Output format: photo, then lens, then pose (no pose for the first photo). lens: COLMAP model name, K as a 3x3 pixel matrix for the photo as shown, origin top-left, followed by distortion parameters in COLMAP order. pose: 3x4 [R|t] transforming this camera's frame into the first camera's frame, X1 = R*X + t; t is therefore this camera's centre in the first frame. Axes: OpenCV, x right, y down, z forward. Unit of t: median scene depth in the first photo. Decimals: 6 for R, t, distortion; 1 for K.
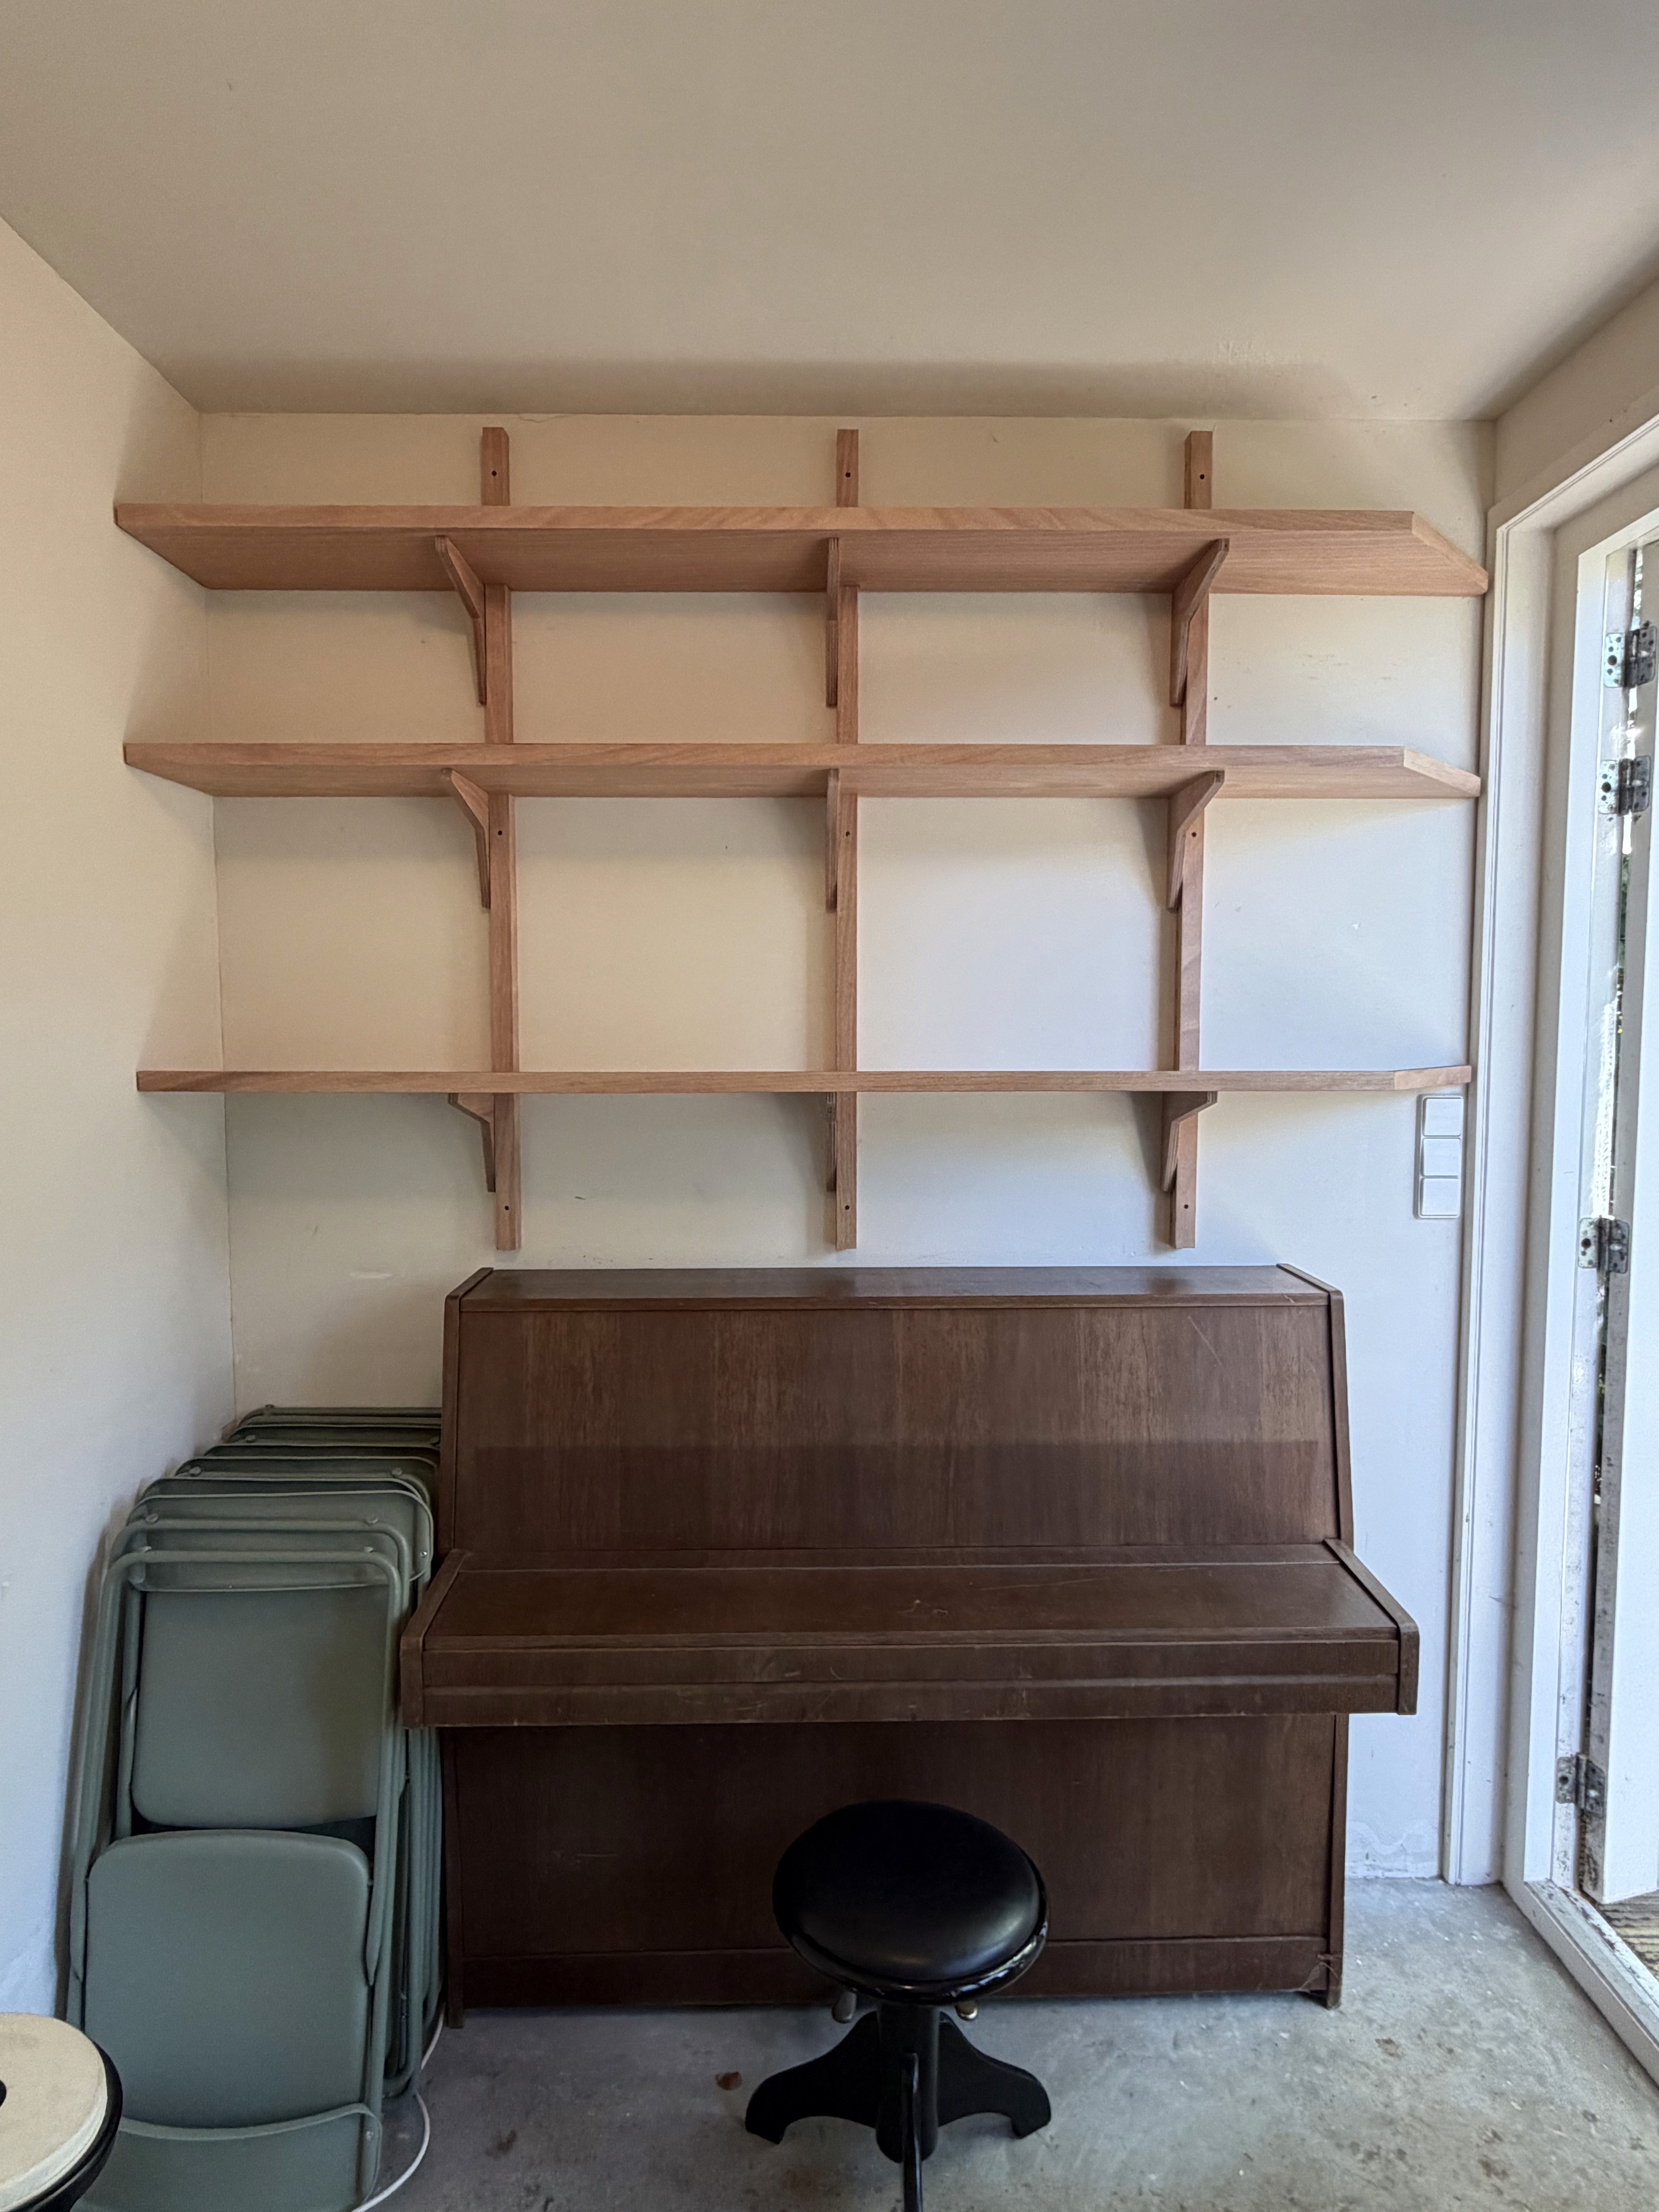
lens RADIAL K [[1245.8, 0, 834.5], [0, 1245.8, 1108.6], [0, 0, 1]] dist [-0.003025, 0.004426]
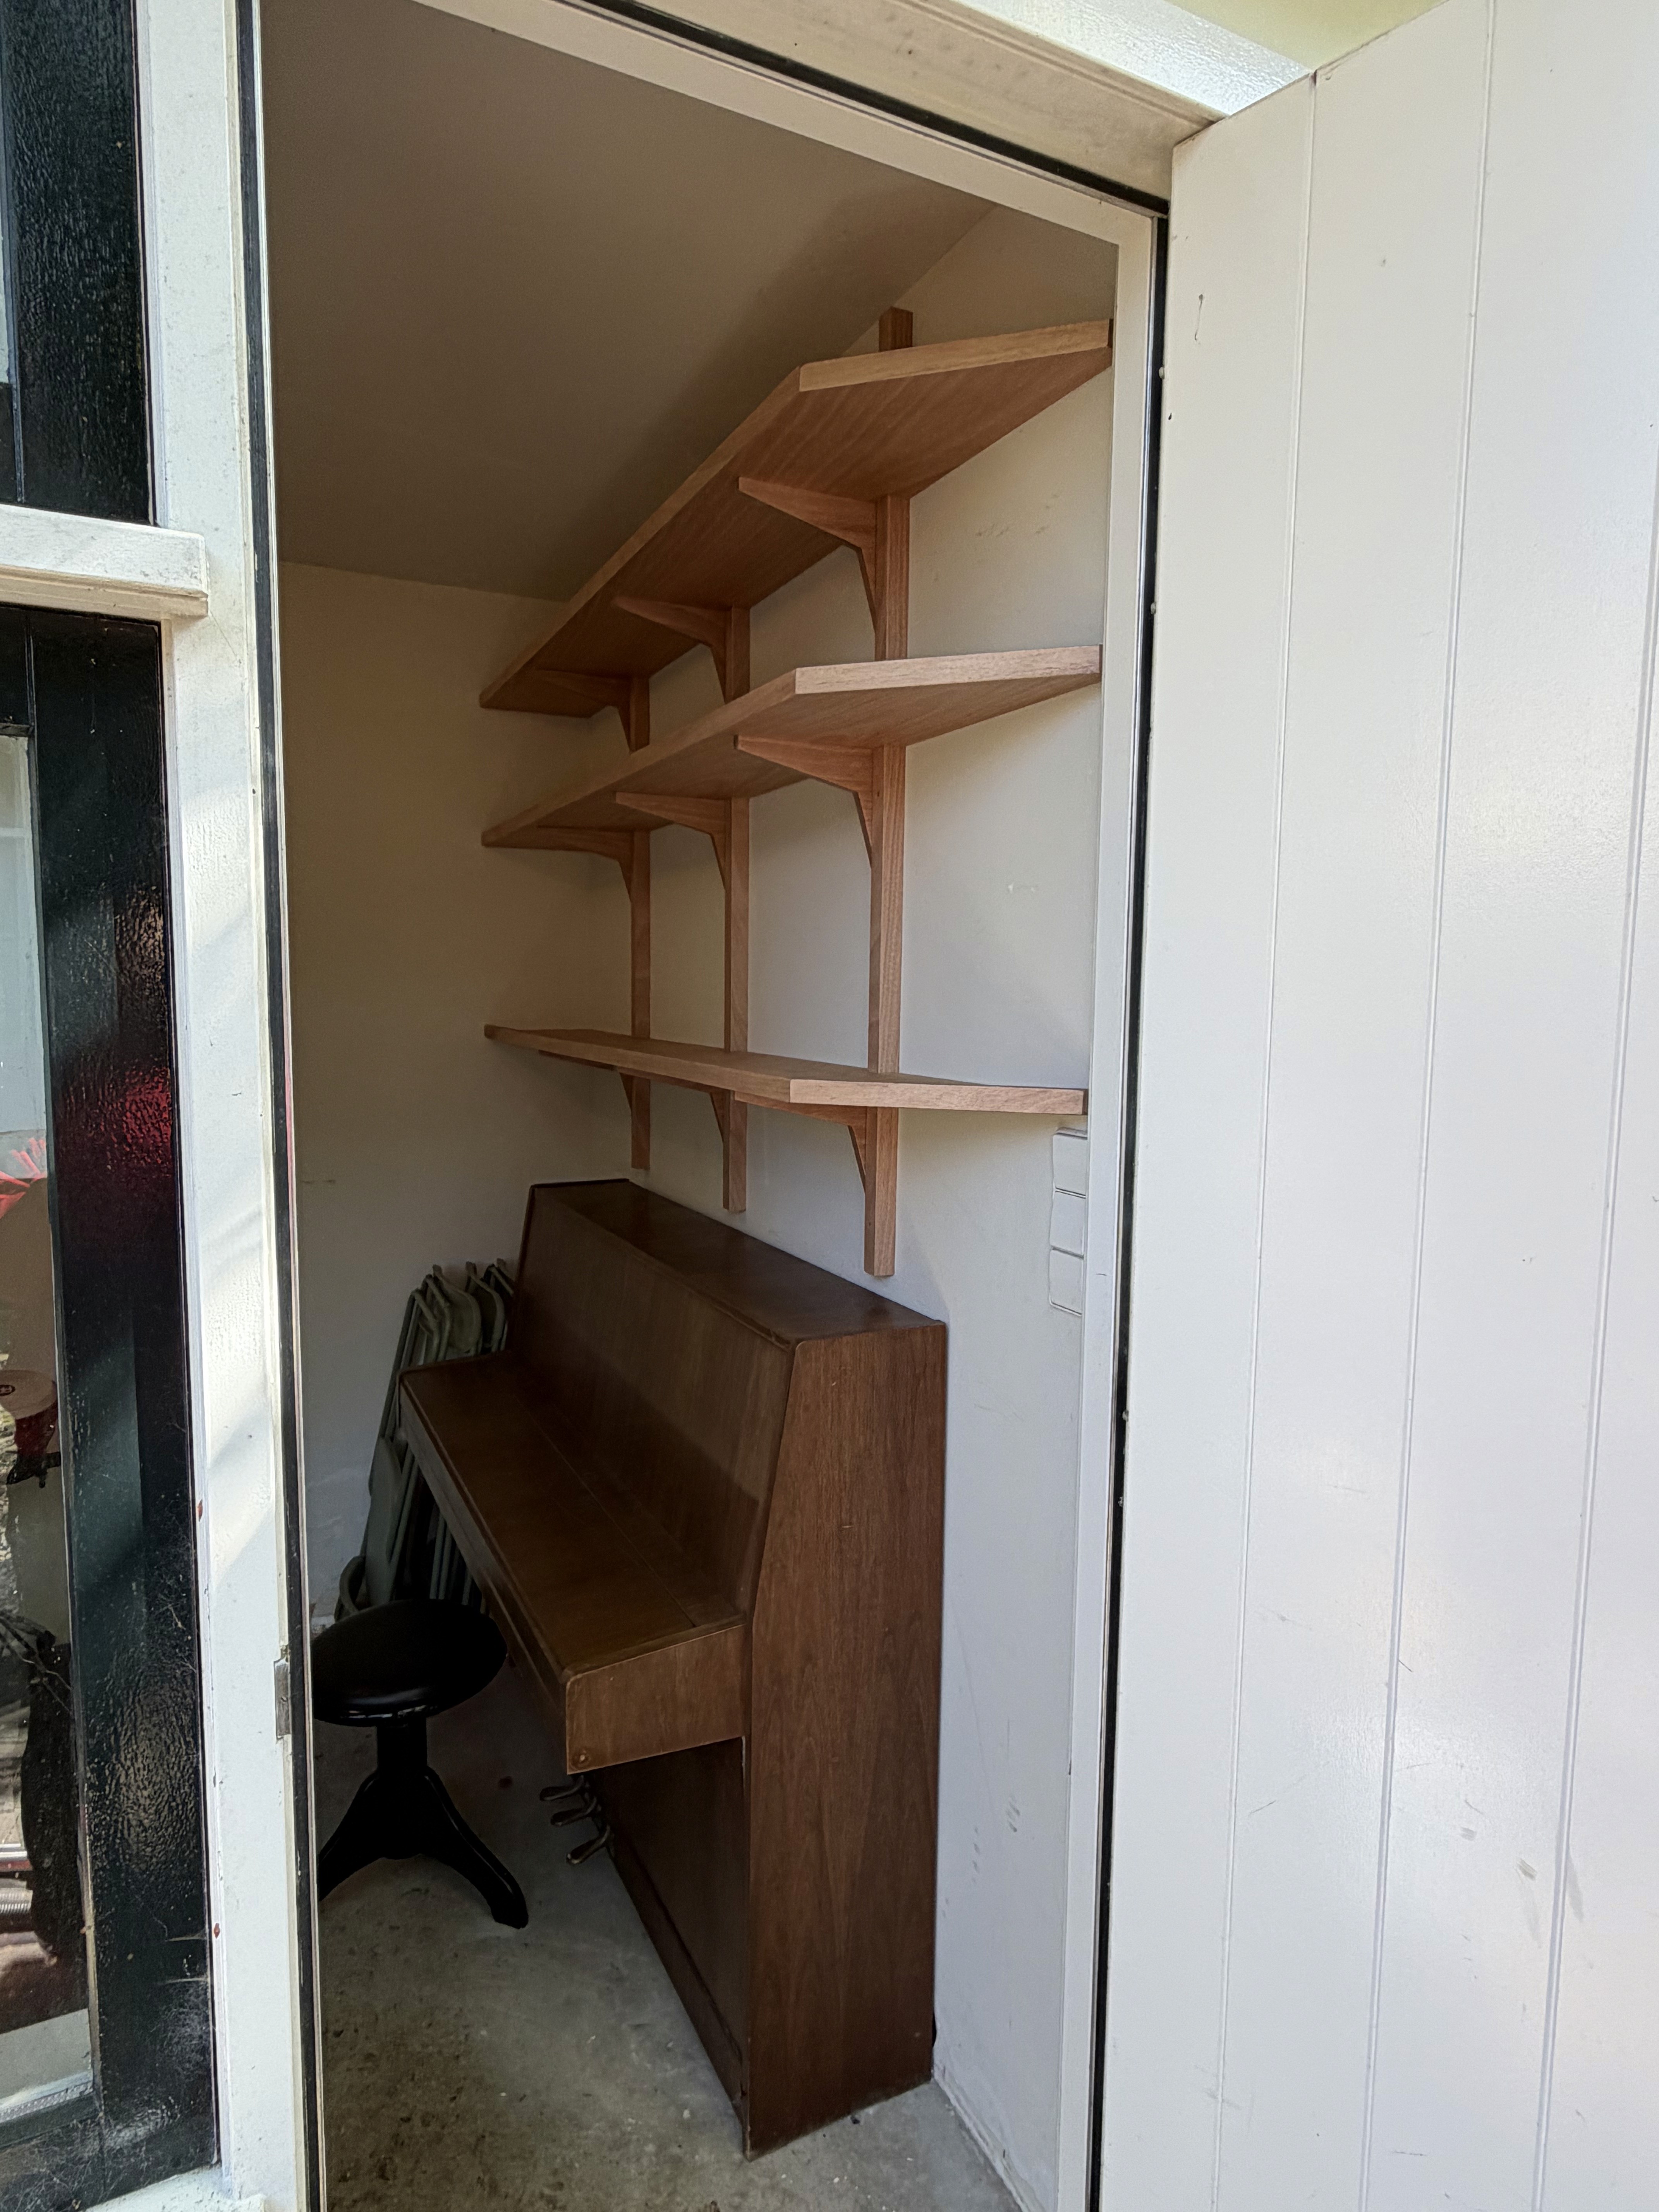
lens RADIAL K [[1245.8, 0, 819.3], [0, 1245.8, 1106.9], [0, 0, 1]] dist [-0.003025, 0.004426]
pose [[0.425856, 0.083447, -0.900935, 1.148192], [-0.075860, 0.995525, 0.056350, -0.047445], [0.901605, 0.044348, 0.430281, 0.655220]]
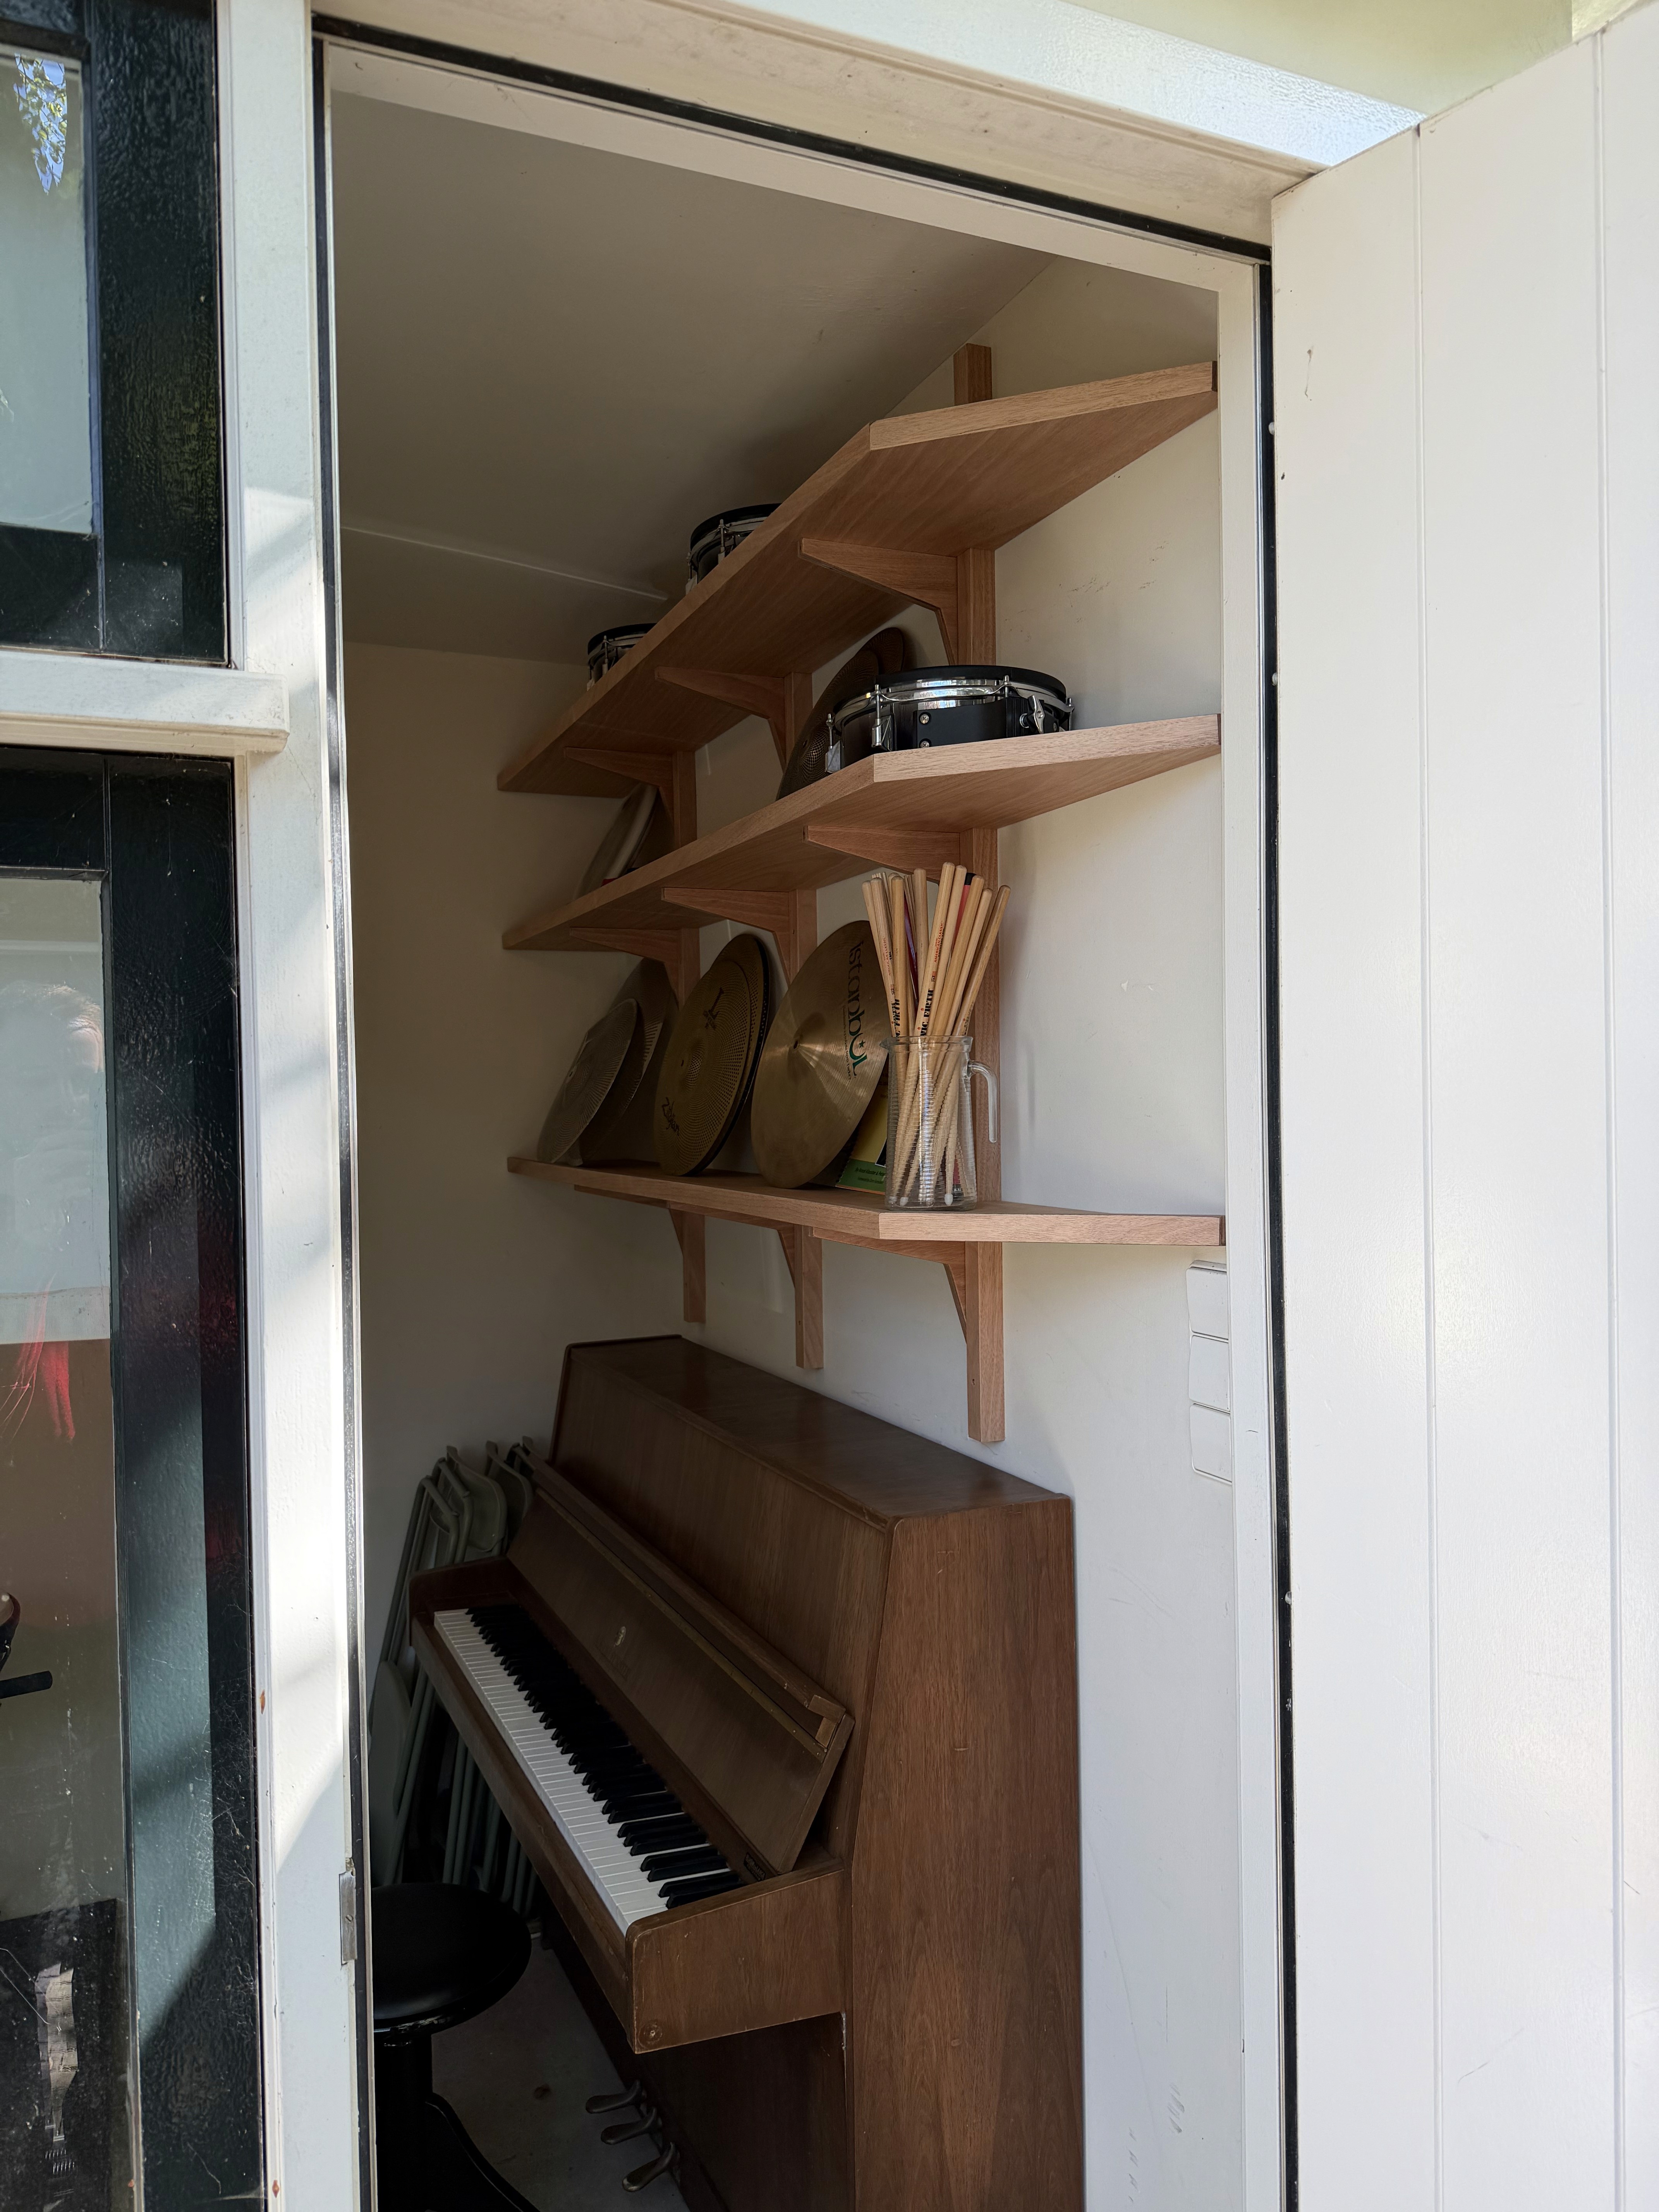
lens RADIAL K [[1581.3, 0, 809.6], [0, 1581.3, 1110.0], [0, 0, 1]] dist [0.040040, -0.061290]
pose [[0.380917, -0.004847, -0.924597, 1.222629], [-0.049592, 0.998440, -0.025665, -0.051115], [0.923278, 0.055629, 0.380082, 0.605508]]
